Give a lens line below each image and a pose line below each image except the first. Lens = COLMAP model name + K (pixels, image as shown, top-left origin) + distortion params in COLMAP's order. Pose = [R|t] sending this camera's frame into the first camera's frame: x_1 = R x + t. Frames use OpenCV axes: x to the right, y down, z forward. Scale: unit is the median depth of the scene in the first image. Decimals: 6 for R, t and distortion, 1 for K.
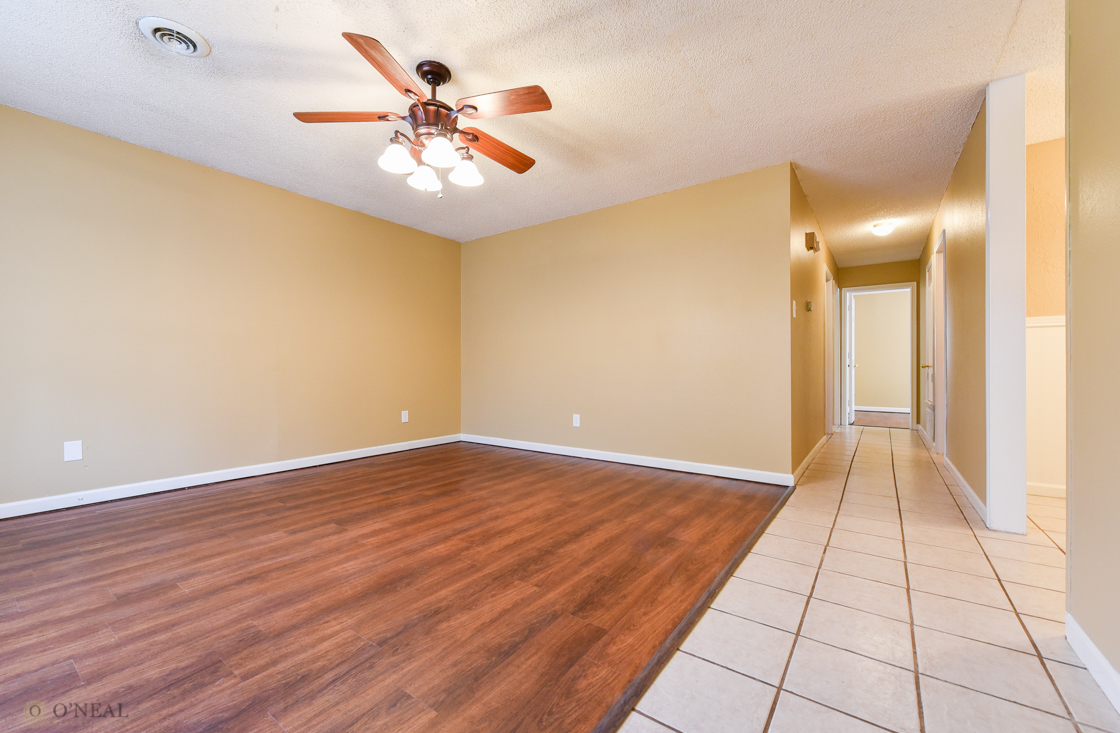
lens RADIAL K [[438.8, 0, 560.0], [0, 438.8, 366.5], [0, 0, 1]] dist [0.000292, 0.000018]
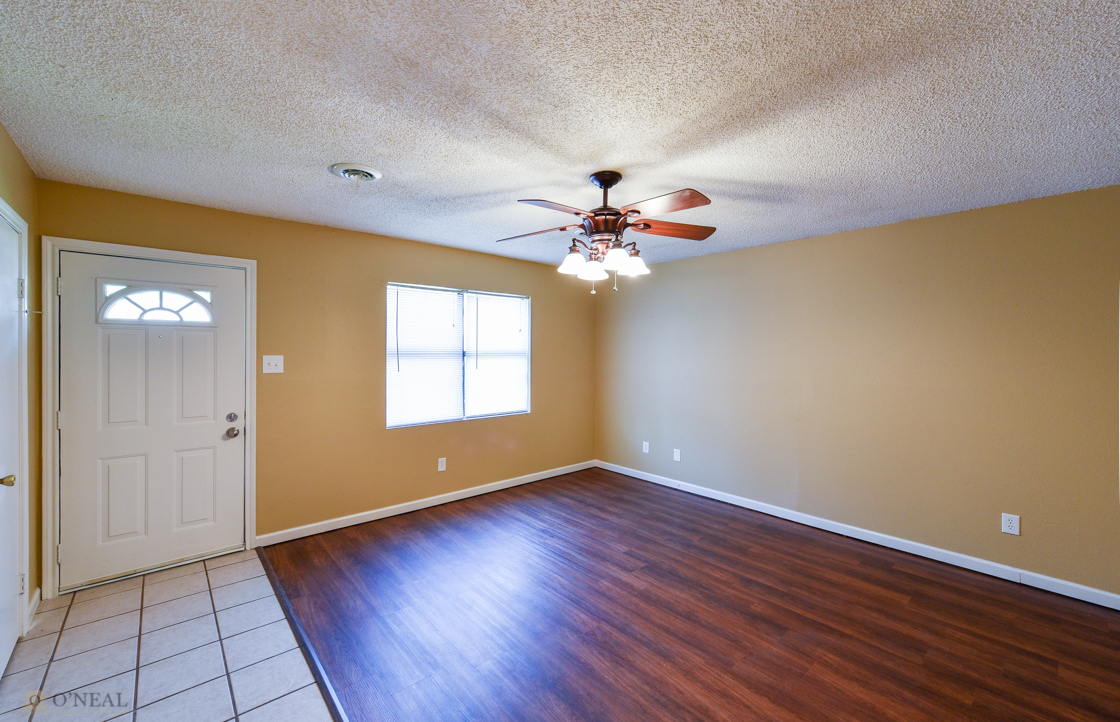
lens RADIAL K [[443.8, 0, 560.0], [0, 443.8, 361.0], [0, 0, 1]] dist [-0.000344, -0.000070]
pose [[-0.212281, 0.021890, -0.976963, 0.711227], [-0.010053, 0.999647, 0.024583, -0.231839], [0.977157, 0.015040, -0.211986, 0.991021]]
